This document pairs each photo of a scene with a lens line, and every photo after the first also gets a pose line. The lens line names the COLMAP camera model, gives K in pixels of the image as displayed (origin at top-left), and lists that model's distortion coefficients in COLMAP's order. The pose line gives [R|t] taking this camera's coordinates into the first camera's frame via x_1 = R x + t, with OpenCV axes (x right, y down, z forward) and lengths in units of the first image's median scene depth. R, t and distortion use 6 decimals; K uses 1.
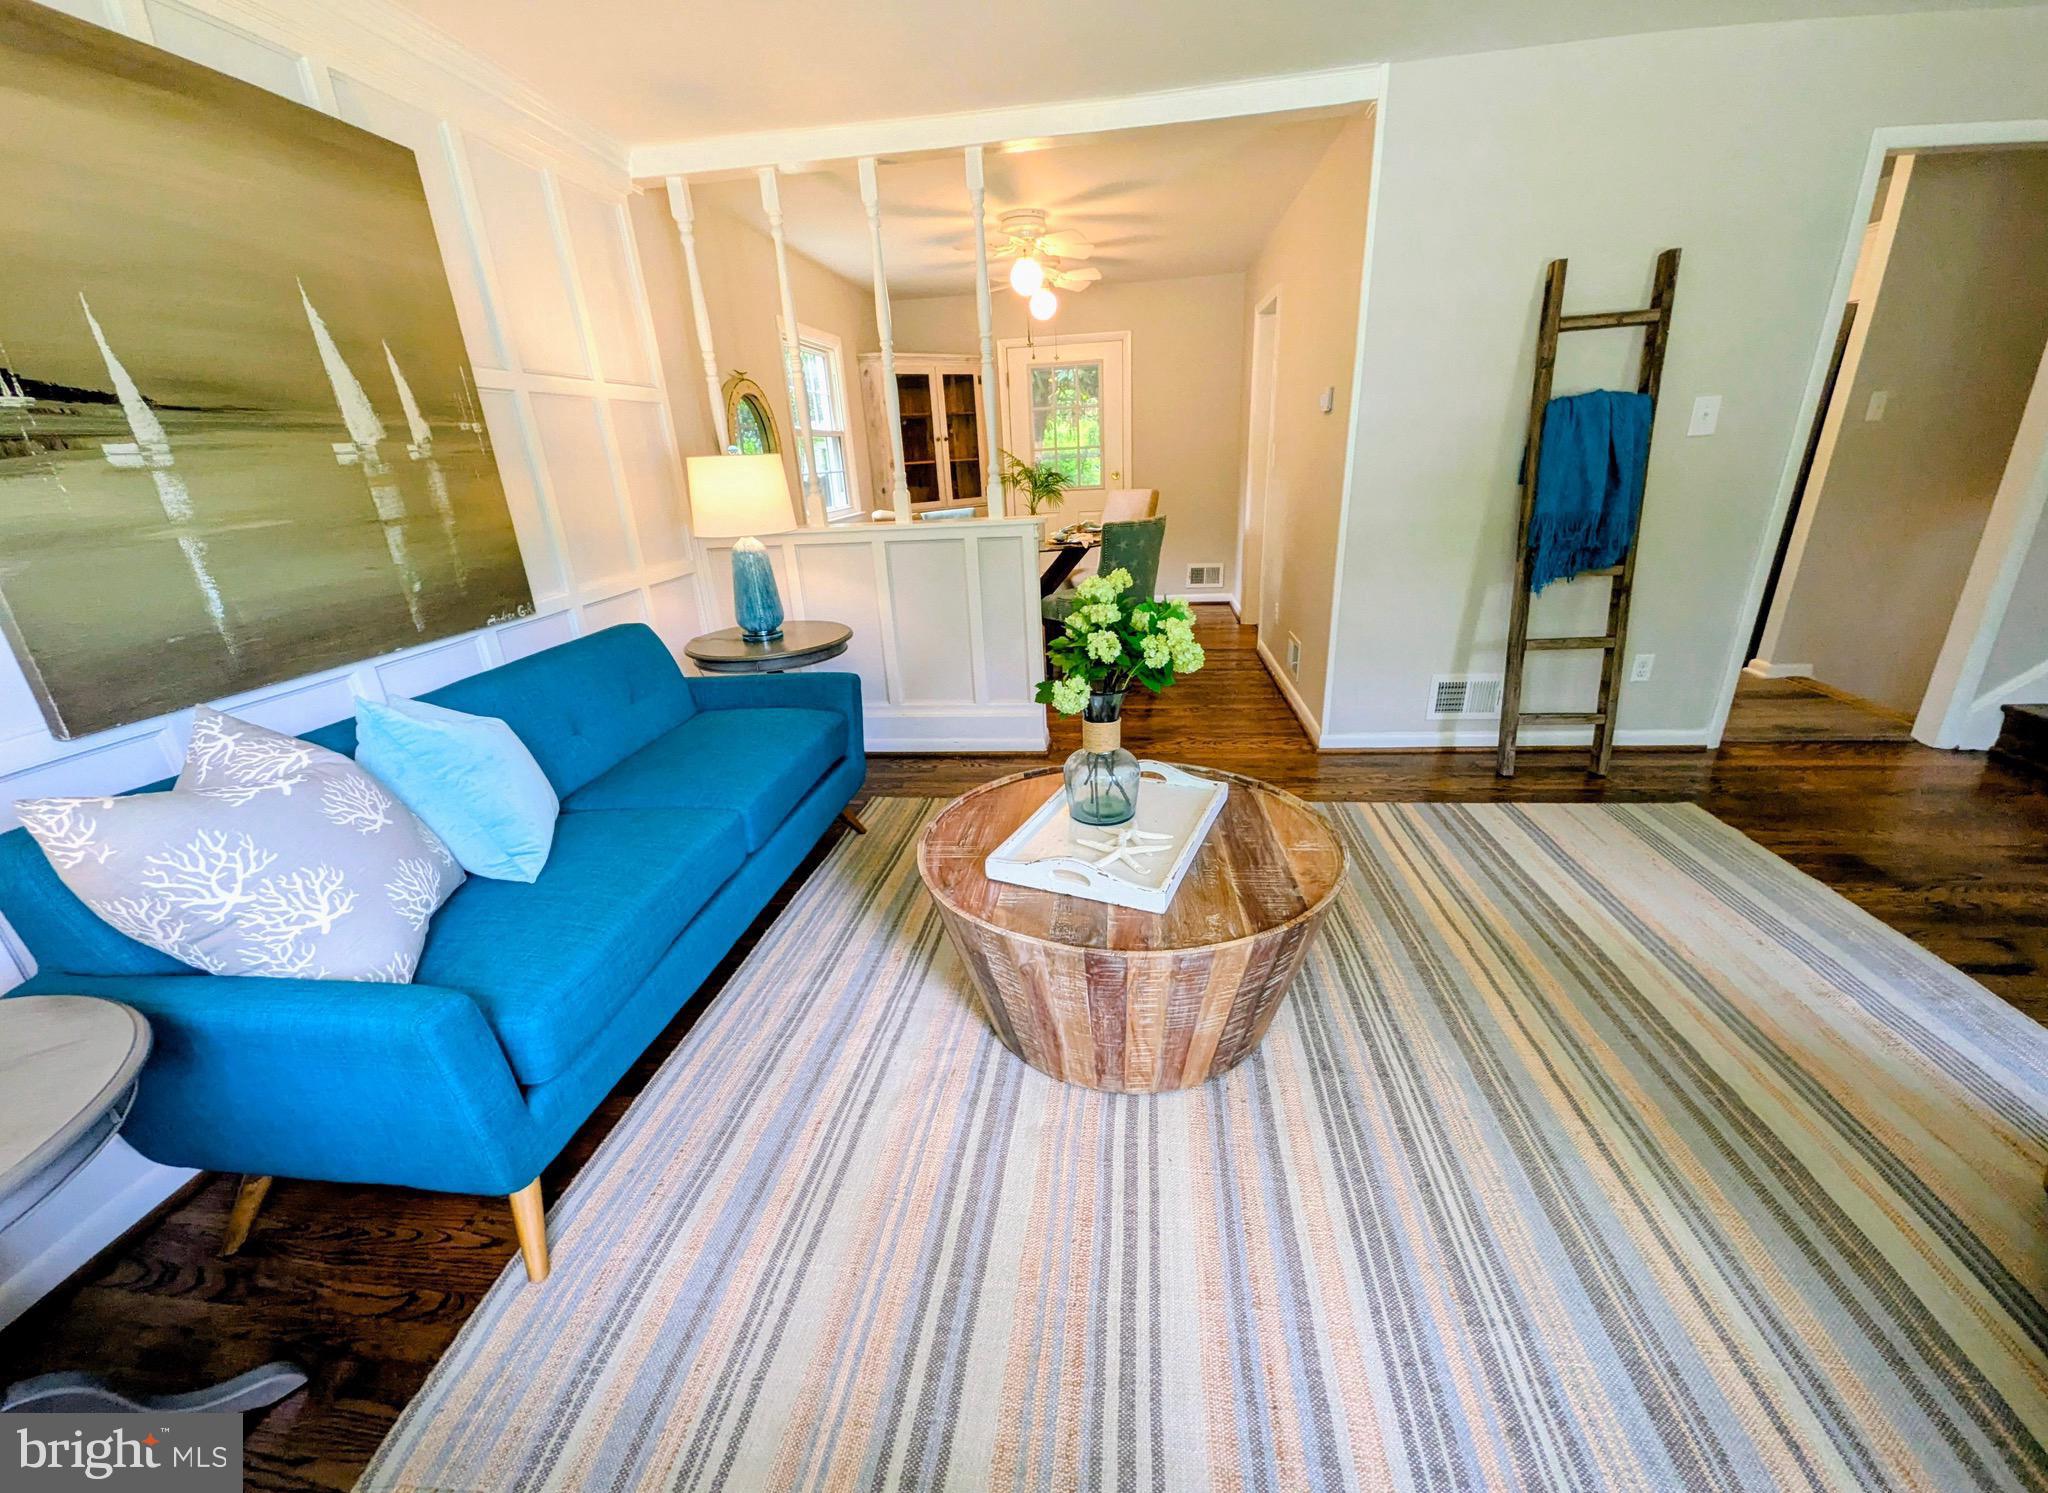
lens RADIAL K [[801.5, 0, 1016.0], [0, 801.5, 775.9], [0, 0, 1]] dist [0.001116, 0.000011]
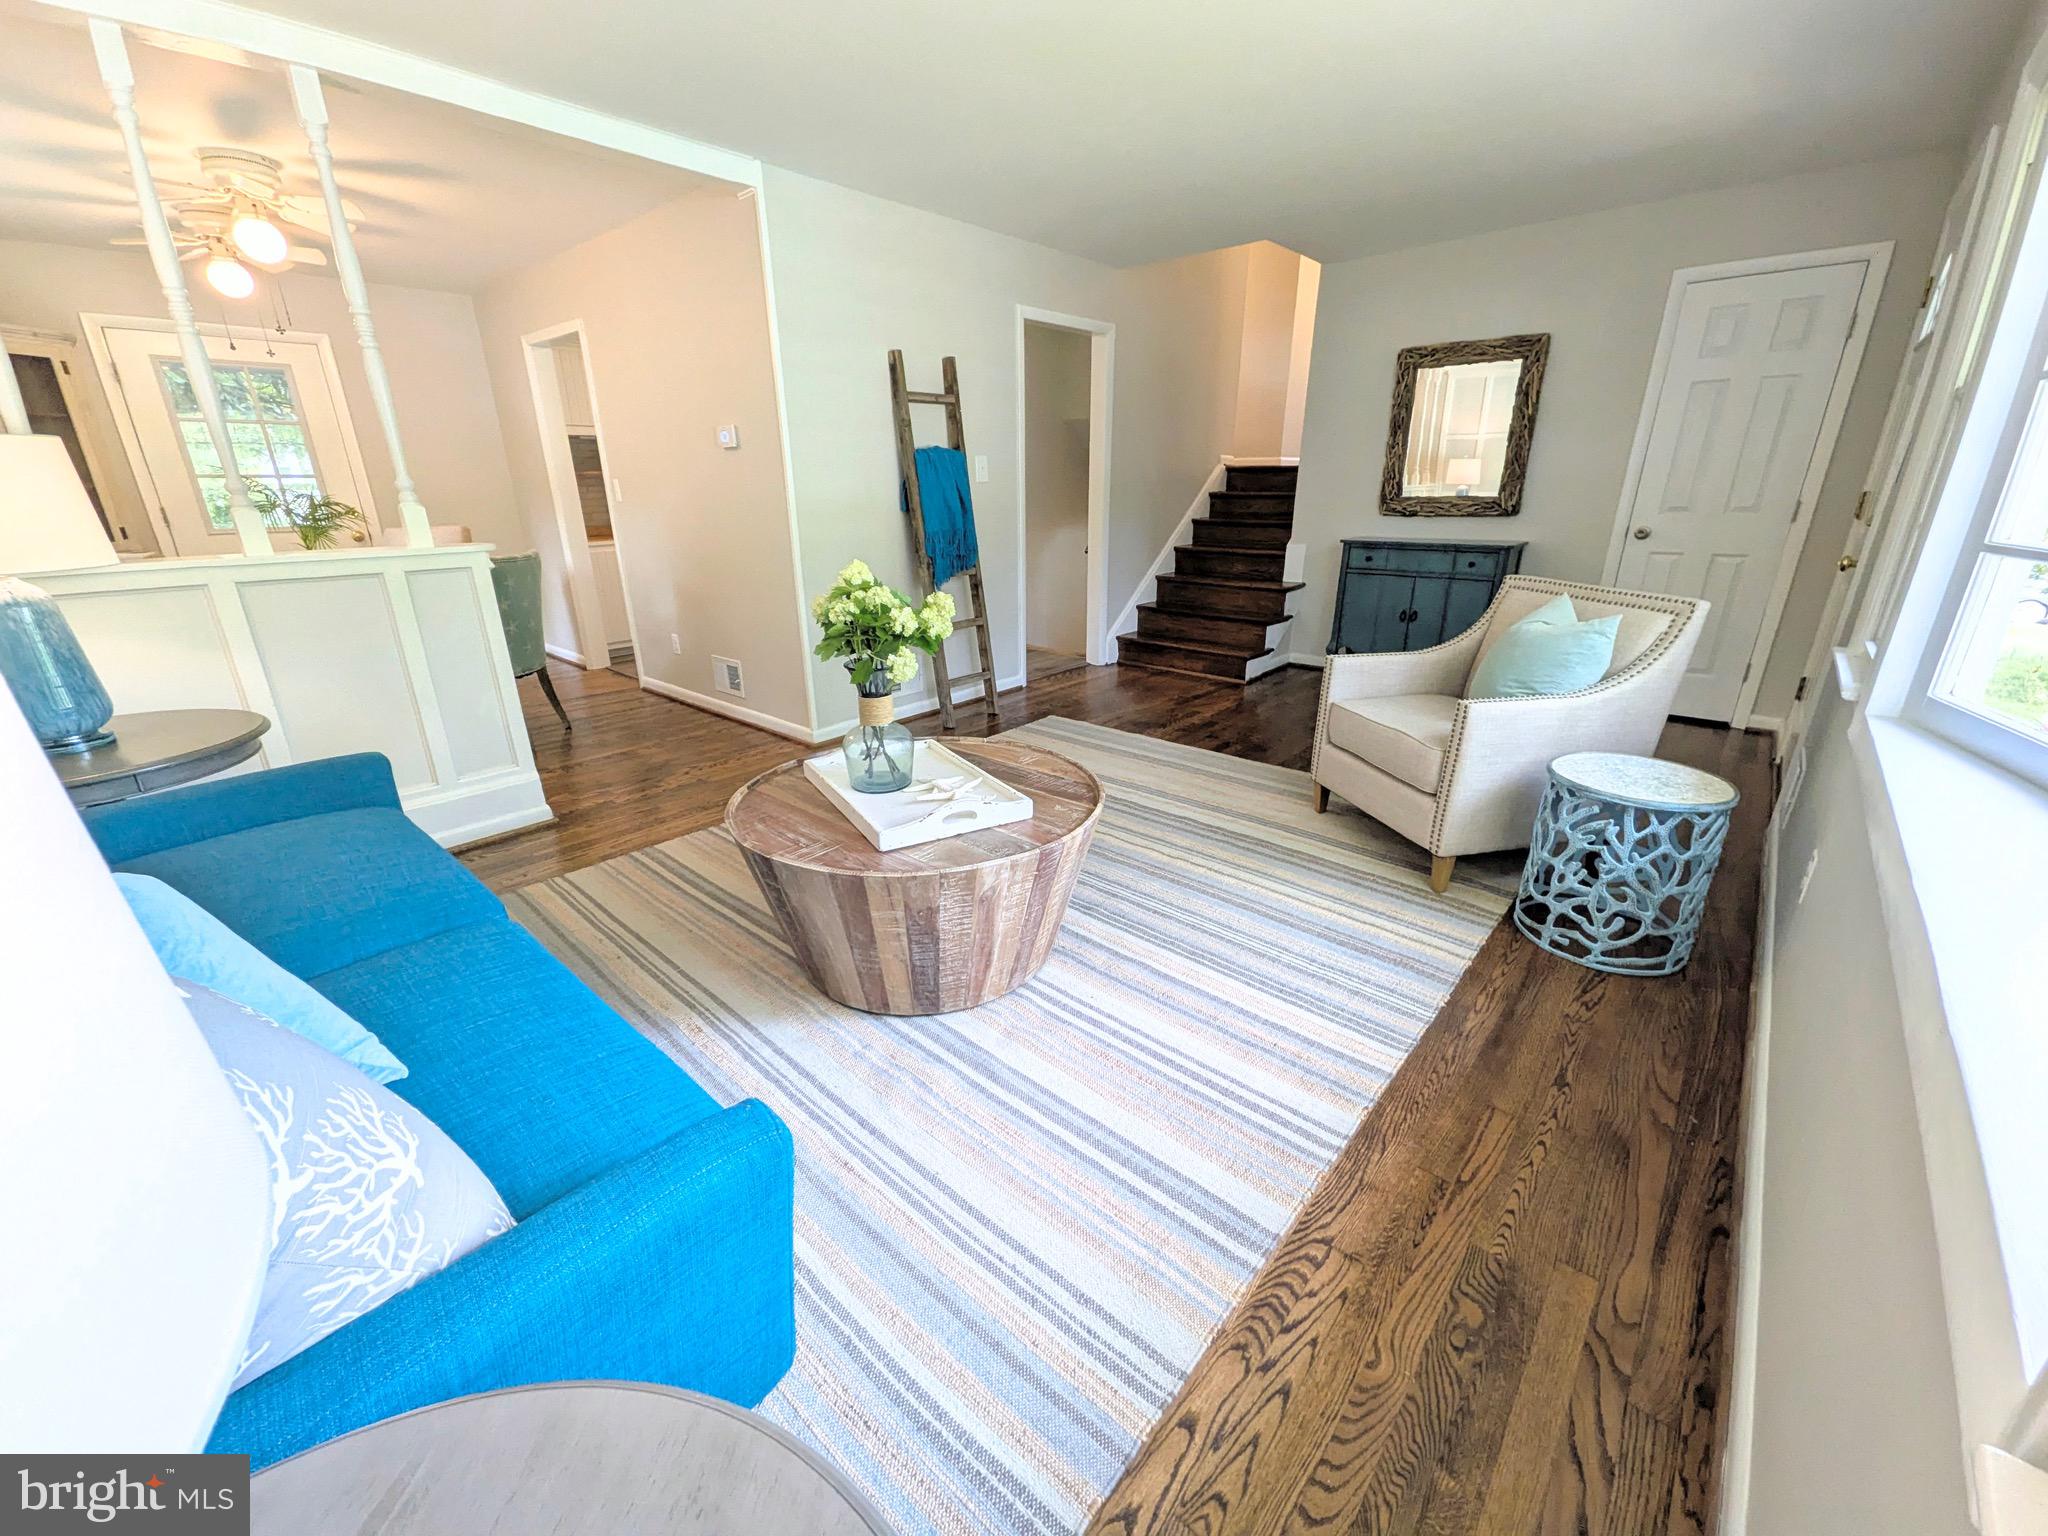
lens RADIAL K [[803.6, 0, 1020.6], [0, 803.6, 772.0], [0, 0, 1]] dist [-0.000386, 0.000186]
pose [[0.565836, -0.238237, 0.789350, -0.455734], [0.293656, 0.952800, 0.077065, 0.001154], [-0.770452, 0.188191, 0.609088, 0.133565]]
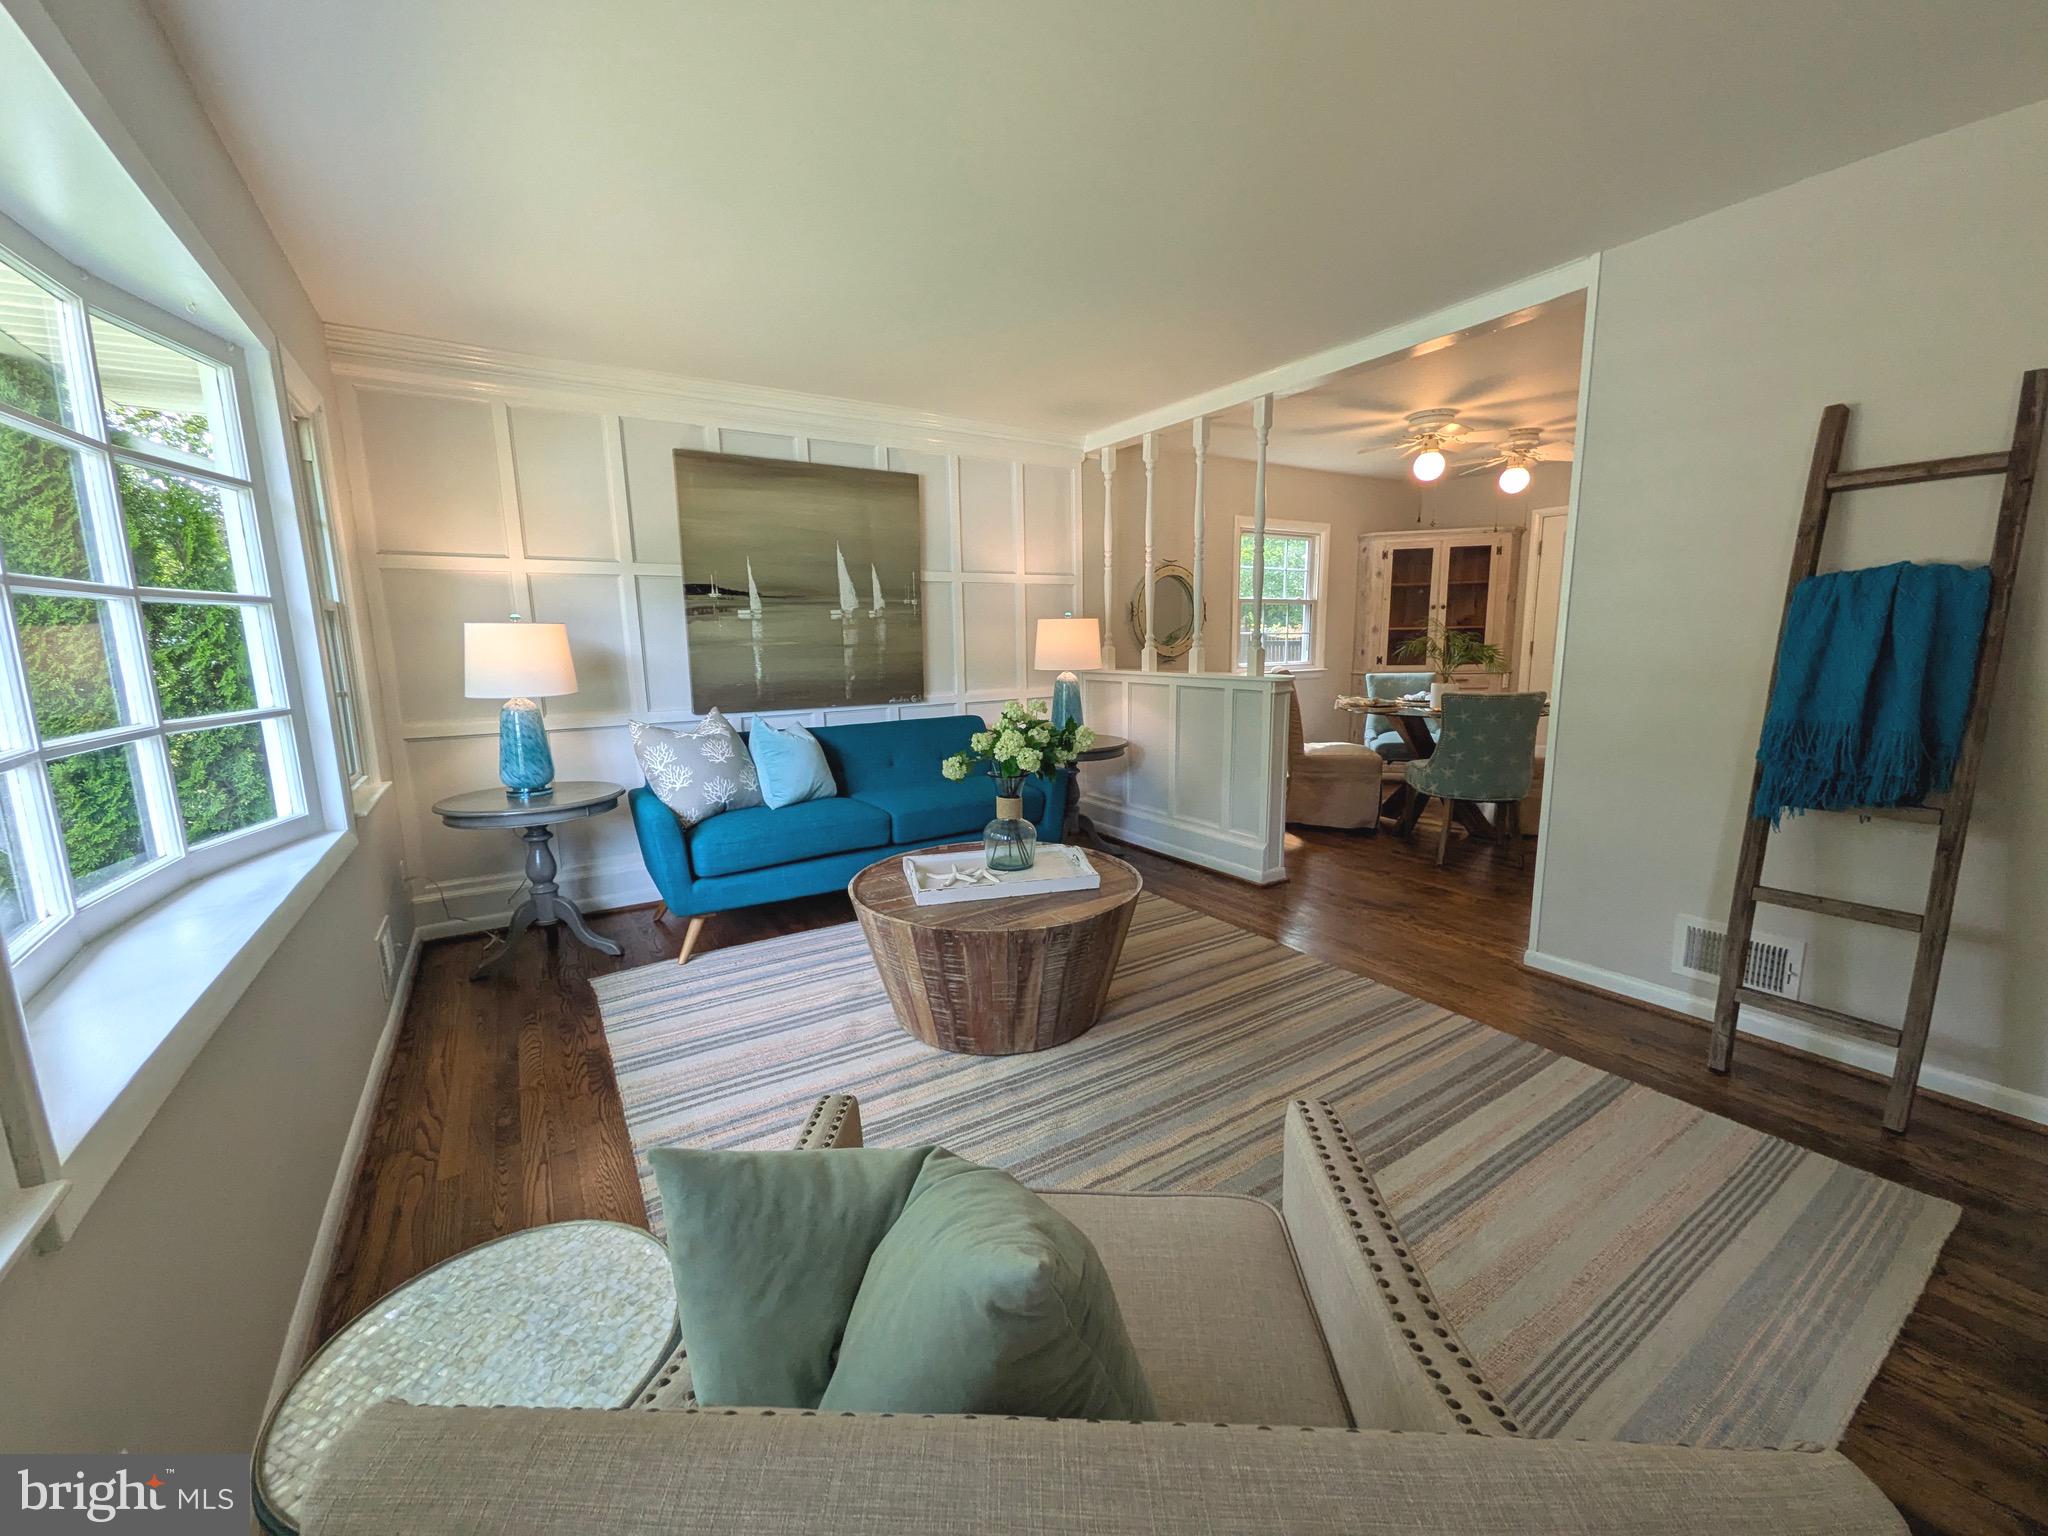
lens RADIAL K [[803.6, 0, 1020.6], [0, 803.6, 772.0], [0, 0, 1]] dist [-0.000386, 0.000186]
pose [[0.640955, 0.167949, -0.748979, 0.817643], [-0.302419, 0.952098, -0.045305, -0.036586], [0.705492, 0.255544, 0.661043, 0.023936]]
